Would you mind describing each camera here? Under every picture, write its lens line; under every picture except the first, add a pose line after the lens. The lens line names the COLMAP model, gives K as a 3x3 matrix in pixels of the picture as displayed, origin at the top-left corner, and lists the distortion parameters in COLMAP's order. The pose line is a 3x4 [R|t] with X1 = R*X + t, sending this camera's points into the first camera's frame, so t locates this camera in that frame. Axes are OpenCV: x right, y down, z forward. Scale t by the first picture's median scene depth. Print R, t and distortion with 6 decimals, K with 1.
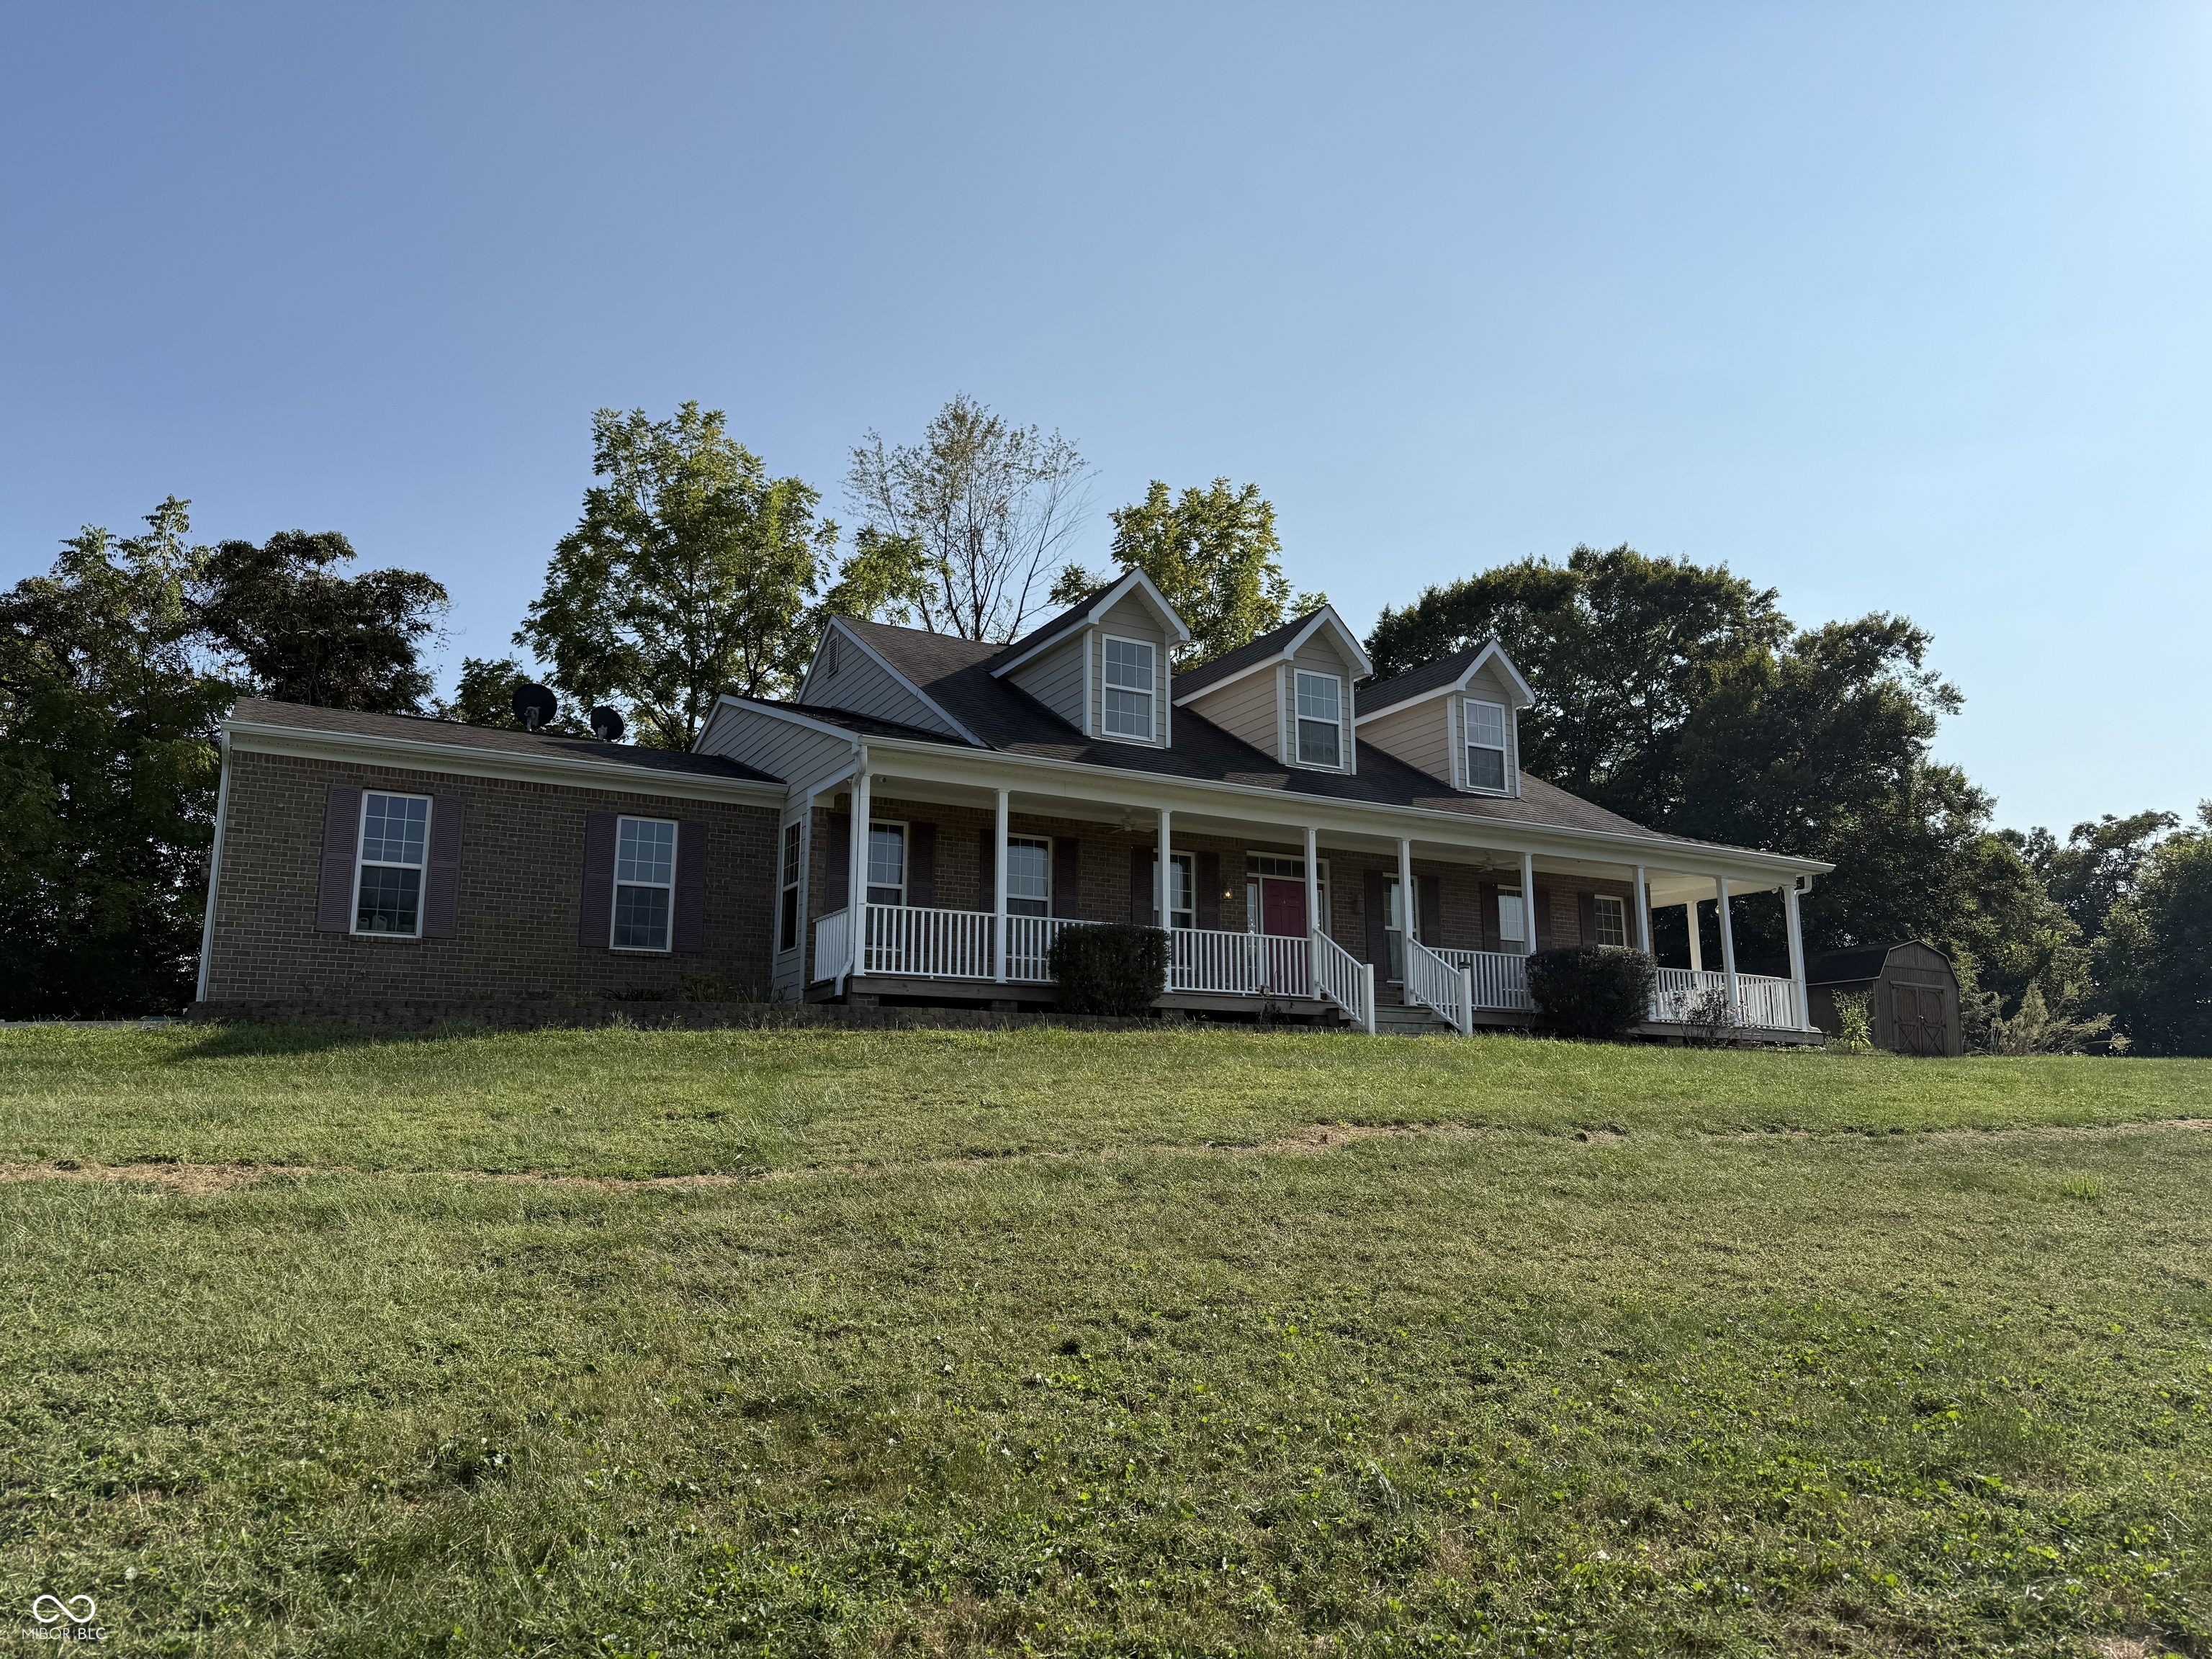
lens RADIAL K [[1515.3, 0, 1113.8], [0, 1515.3, 823.4], [0, 0, 1]] dist [-0.029011, -0.004342]
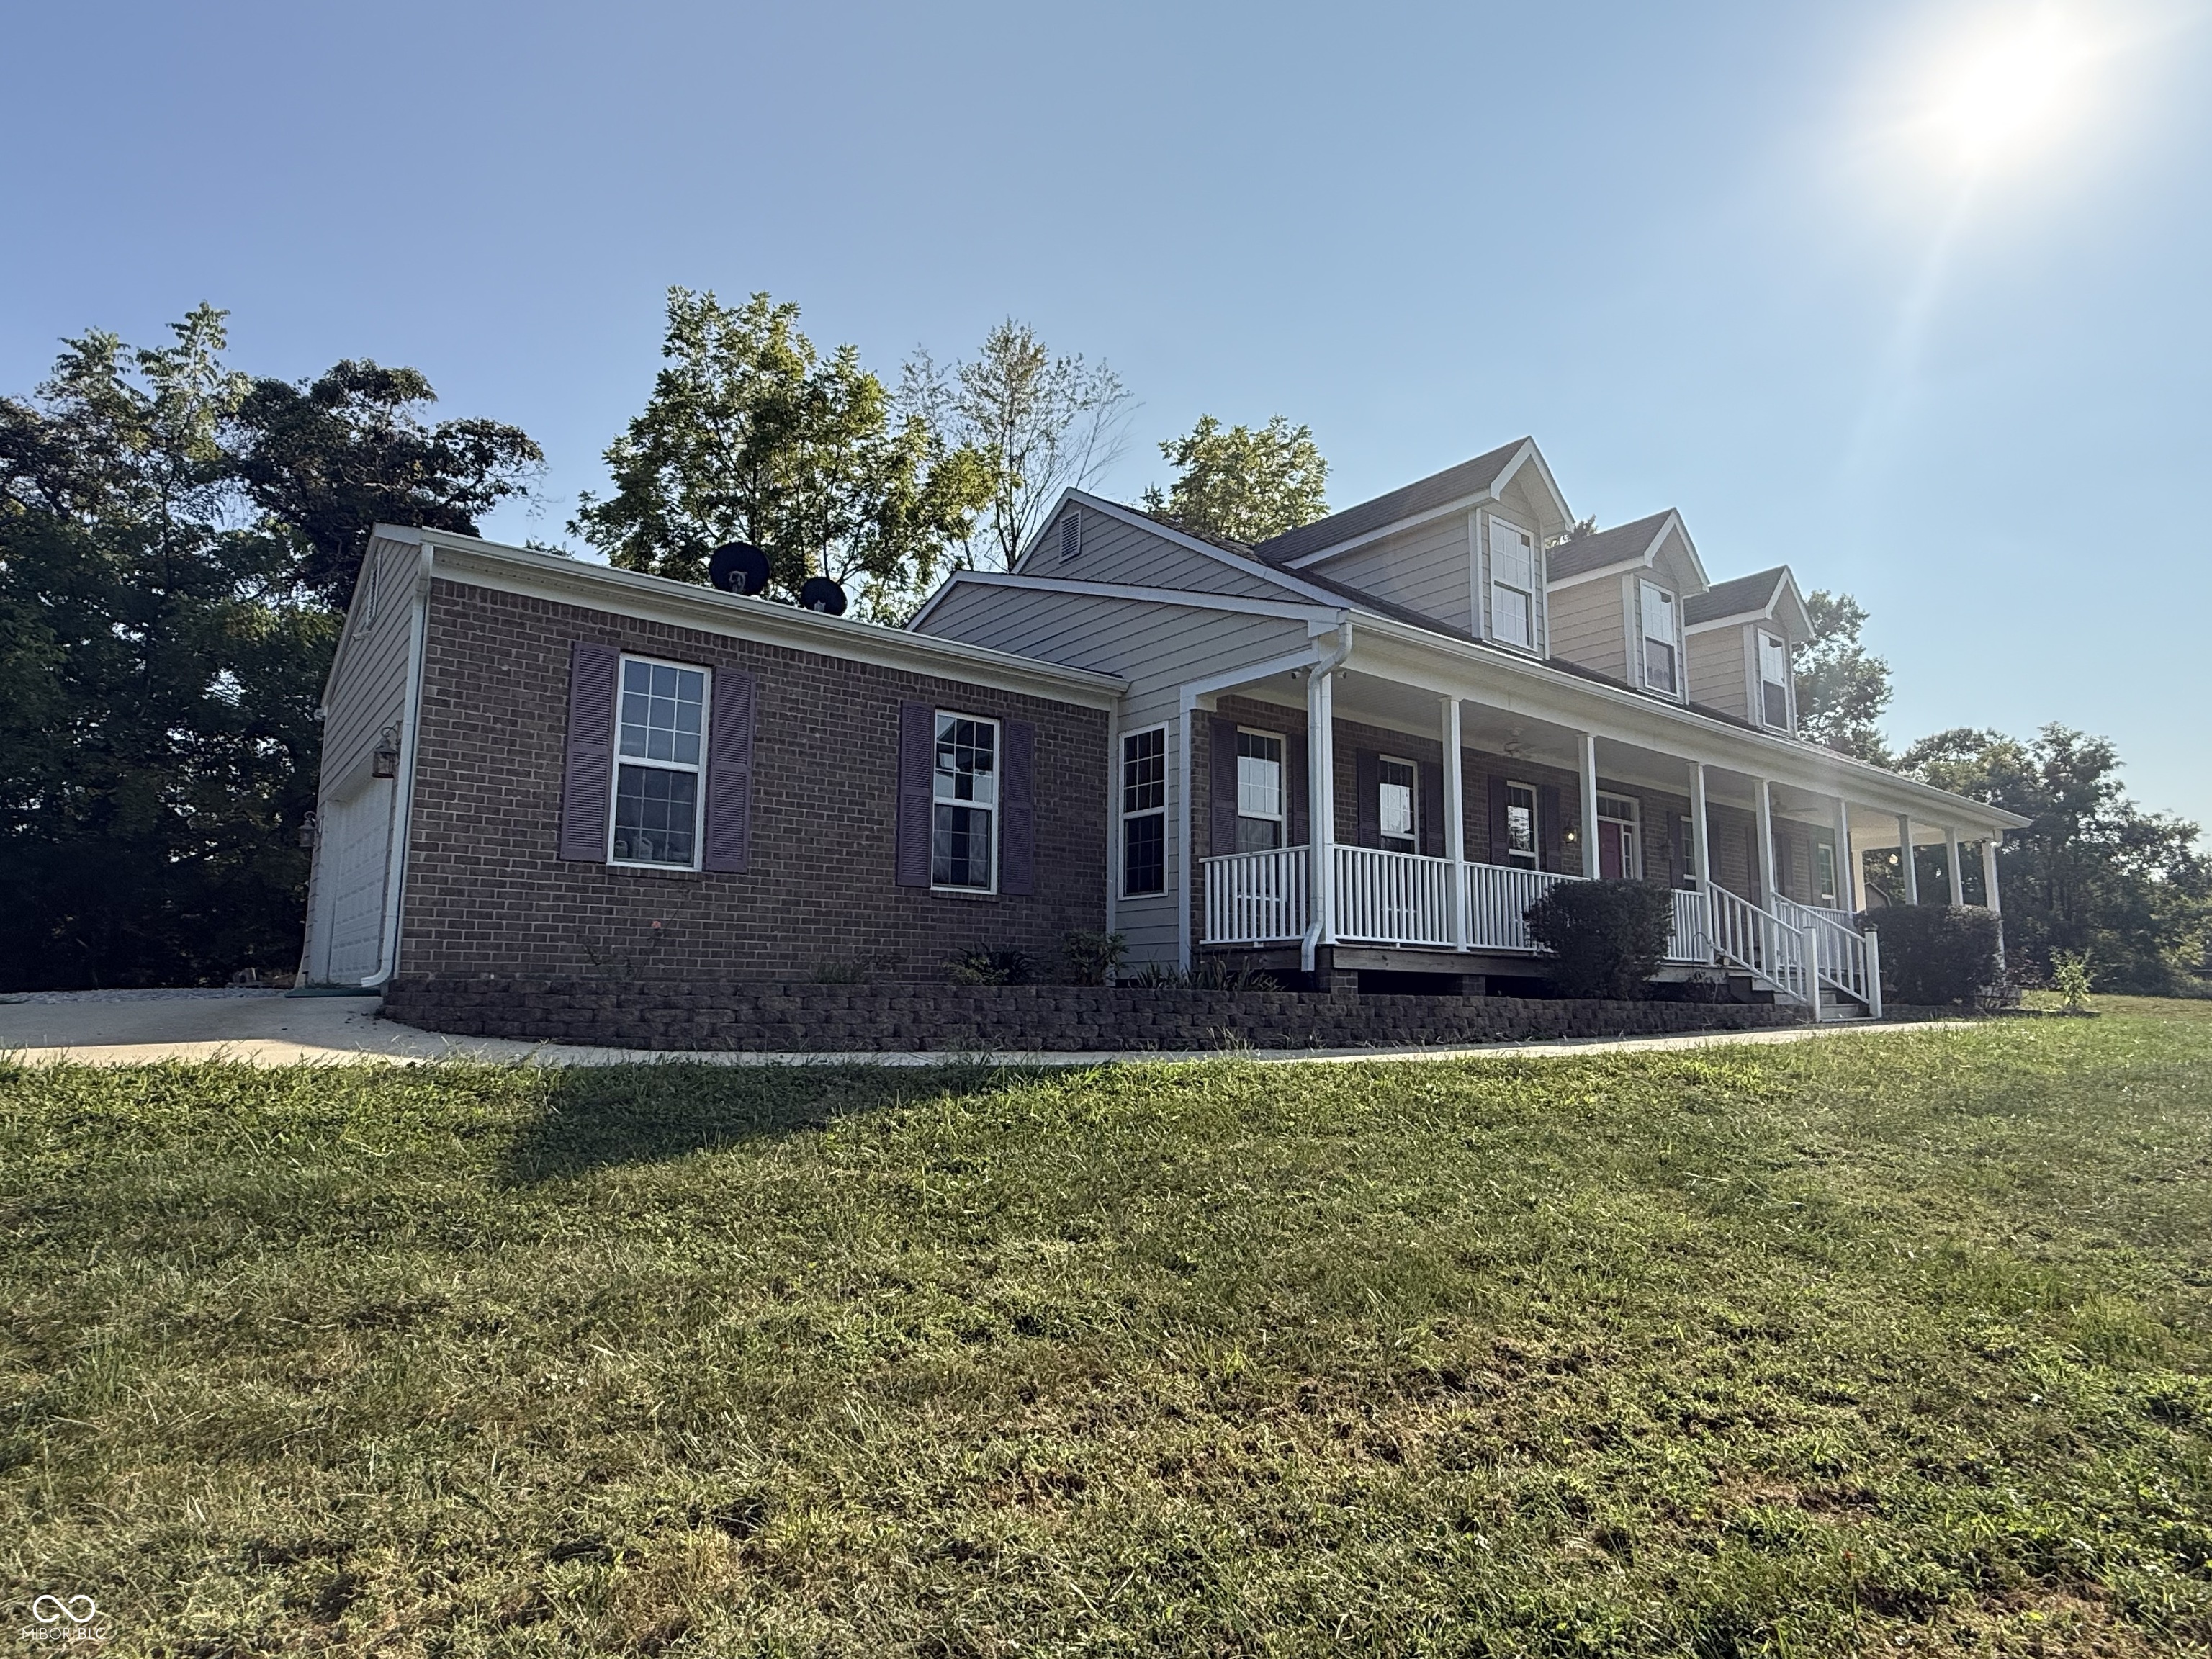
lens RADIAL K [[1250.0, 0, 1100.9], [0, 1250.0, 842.9], [0, 0, 1]] dist [-0.004067, 0.005070]
pose [[0.993539, 0.036812, 0.107357, -0.195904], [-0.044439, 0.996589, 0.069542, 0.008210], [-0.104431, -0.073864, 0.991785, 0.234856]]
